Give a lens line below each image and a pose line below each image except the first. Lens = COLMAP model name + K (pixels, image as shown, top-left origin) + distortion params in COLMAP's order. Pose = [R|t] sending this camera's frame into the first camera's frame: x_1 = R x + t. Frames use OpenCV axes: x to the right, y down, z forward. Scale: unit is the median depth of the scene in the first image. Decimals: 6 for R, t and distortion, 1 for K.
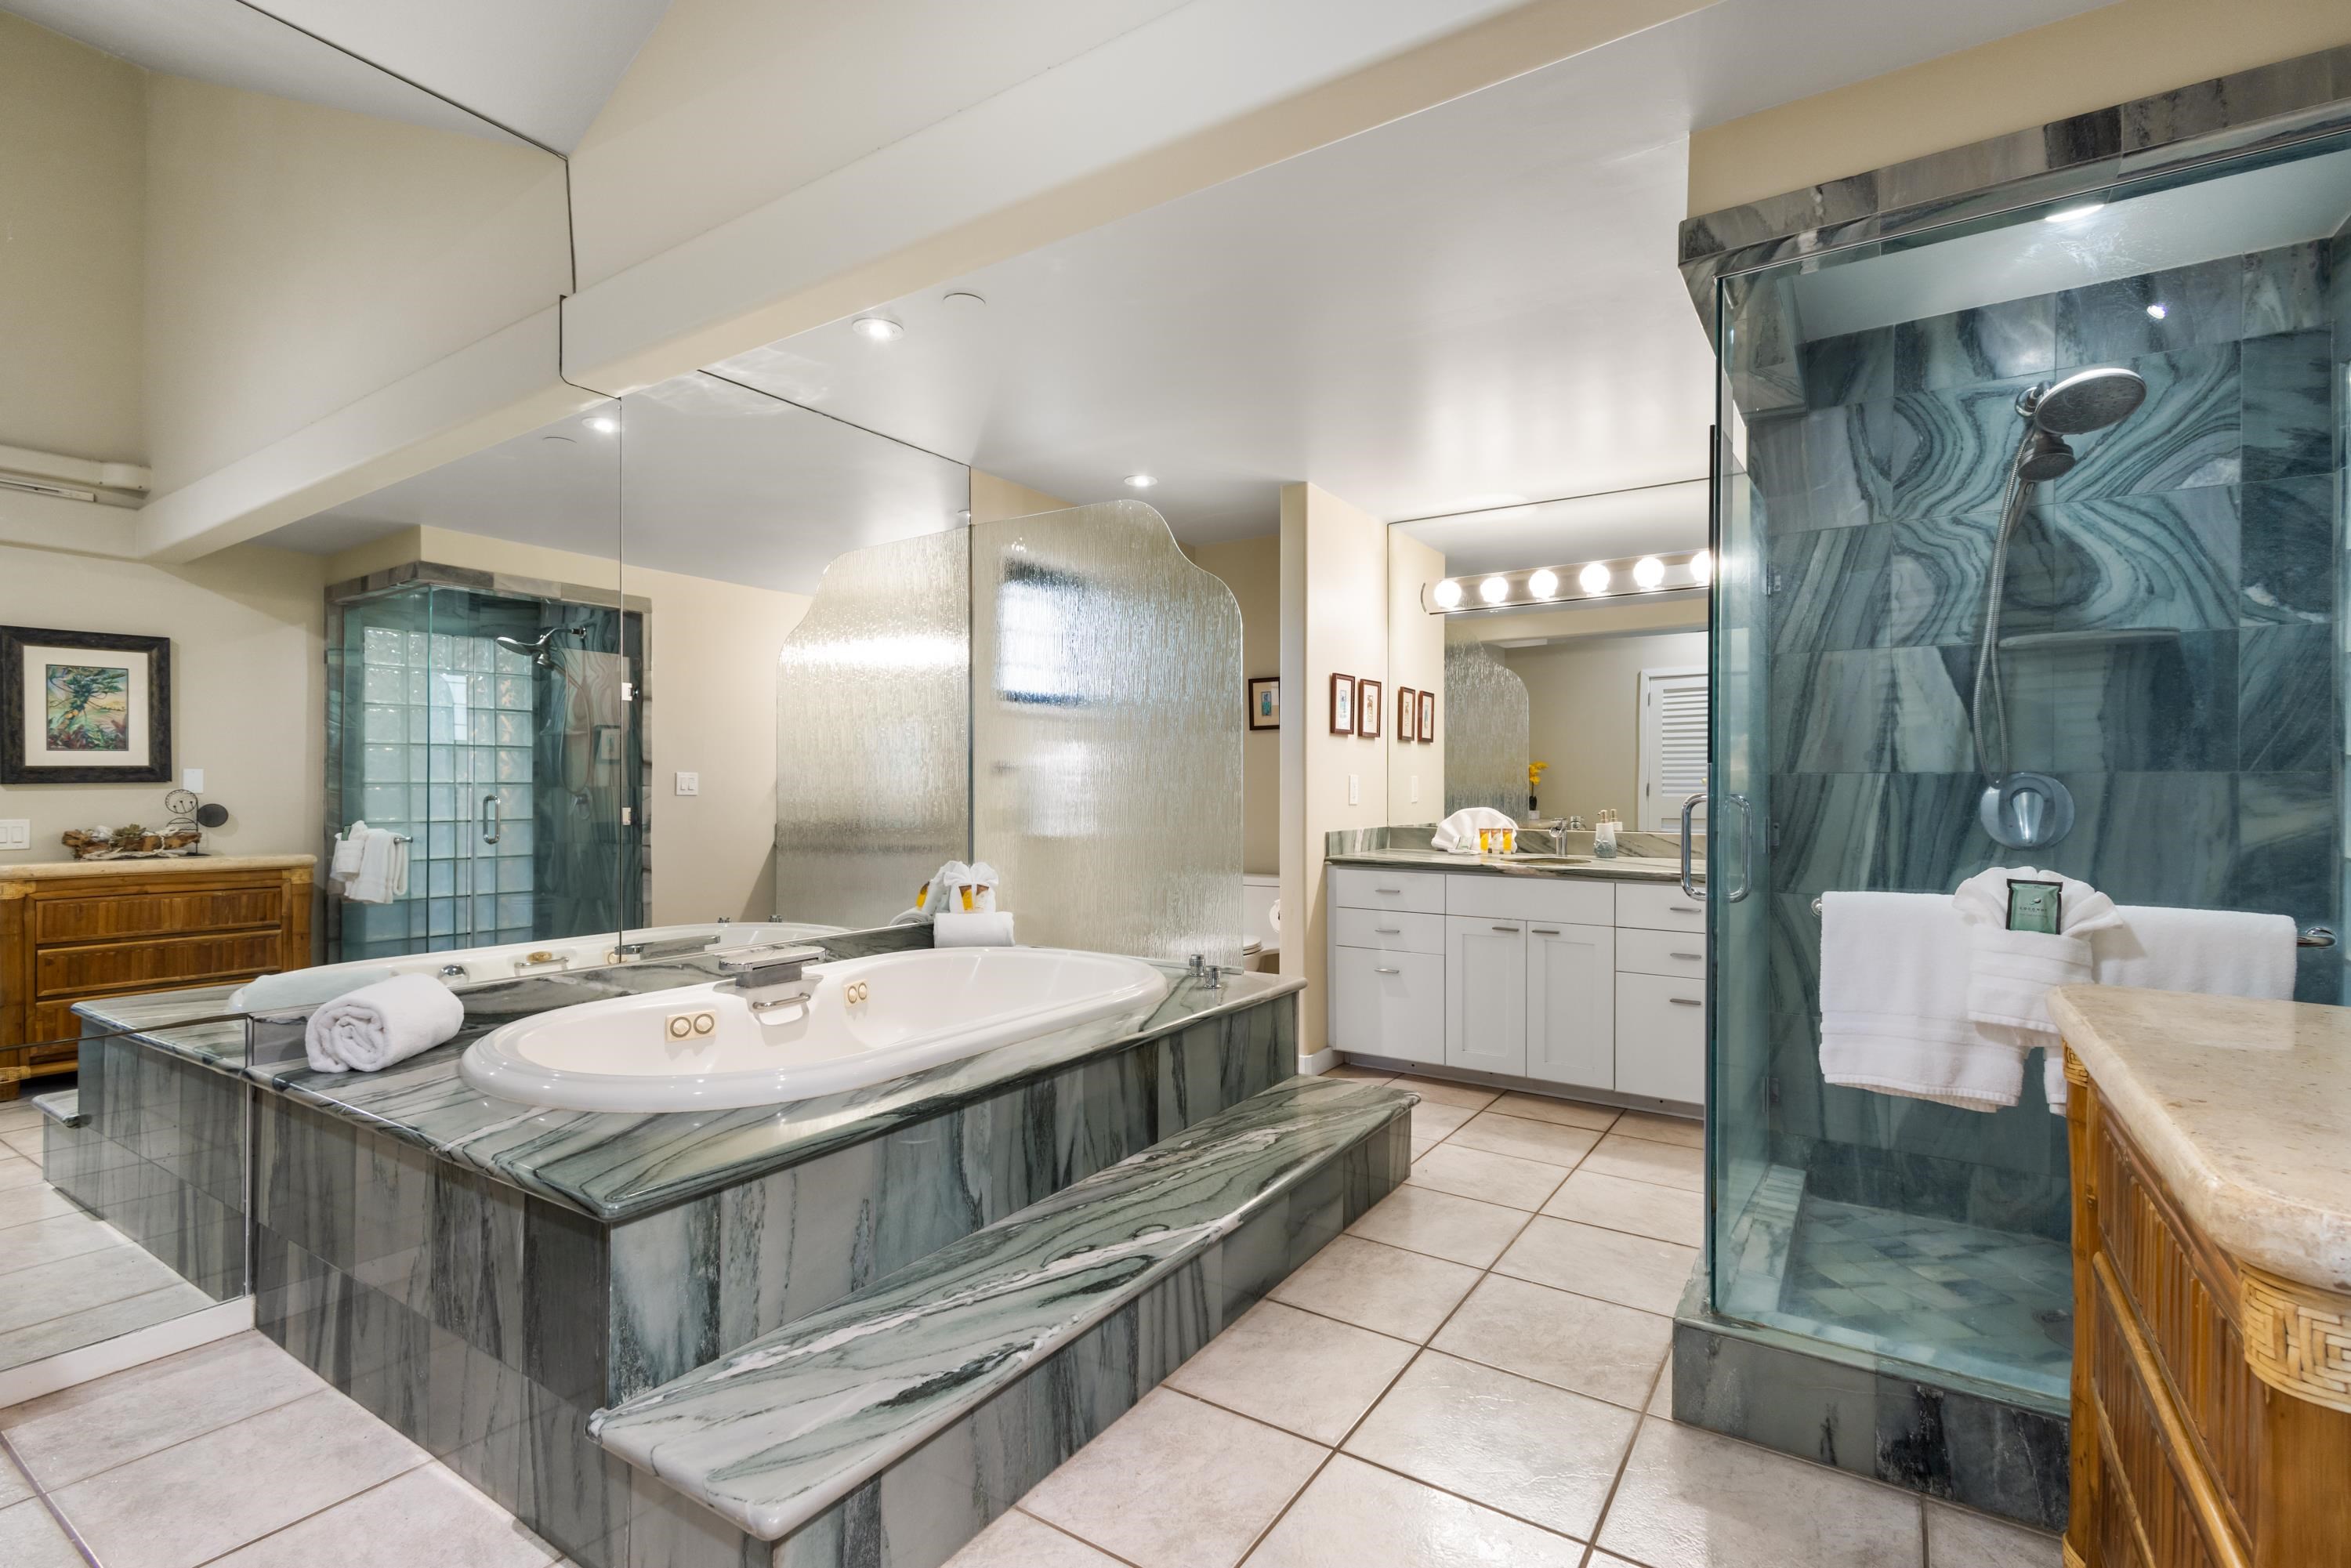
lens RADIAL K [[1091.7, 0, 1174.2], [0, 1091.7, 801.5], [0, 0, 1]] dist [0.007954, -0.002625]
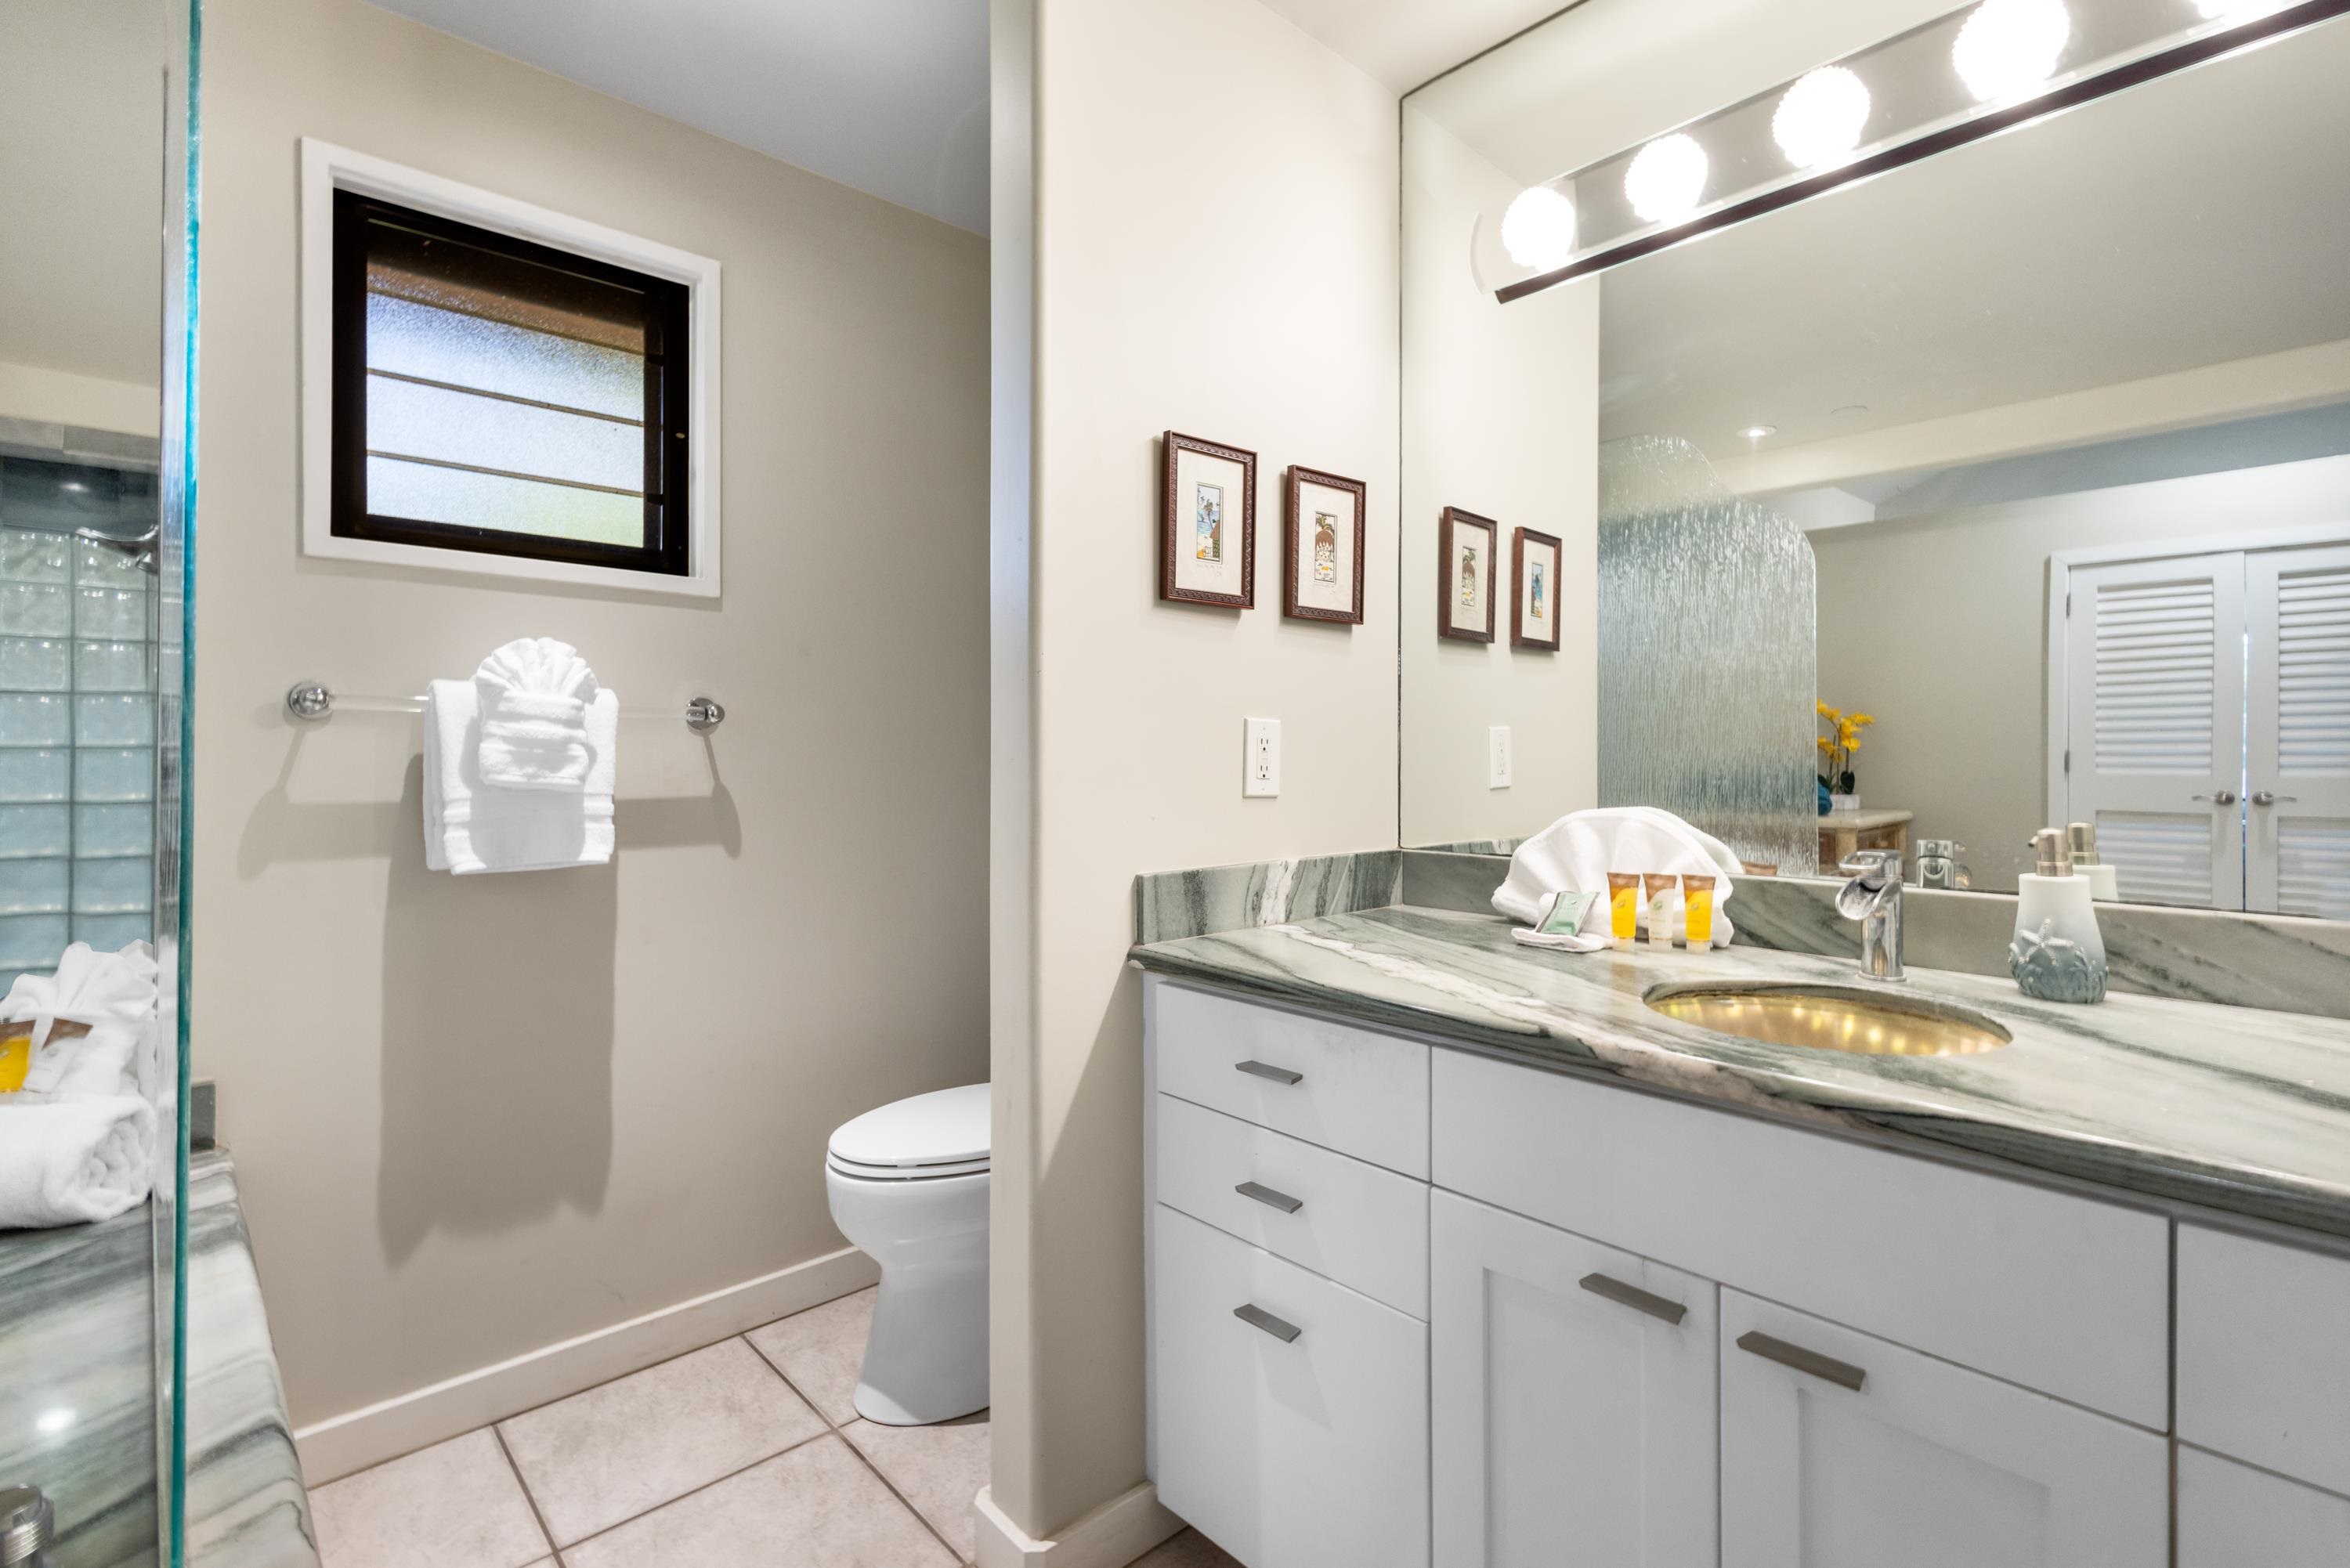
lens RADIAL K [[1091.2, 0, 1168.7], [0, 1091.2, 767.6], [0, 0, 1]] dist [0.007954, -0.002625]
pose [[0.969136, 0.001593, -0.246520, 0.242340], [-0.002848, 0.999985, -0.004734, -0.005759], [0.246509, 0.005290, 0.969126, 0.671687]]
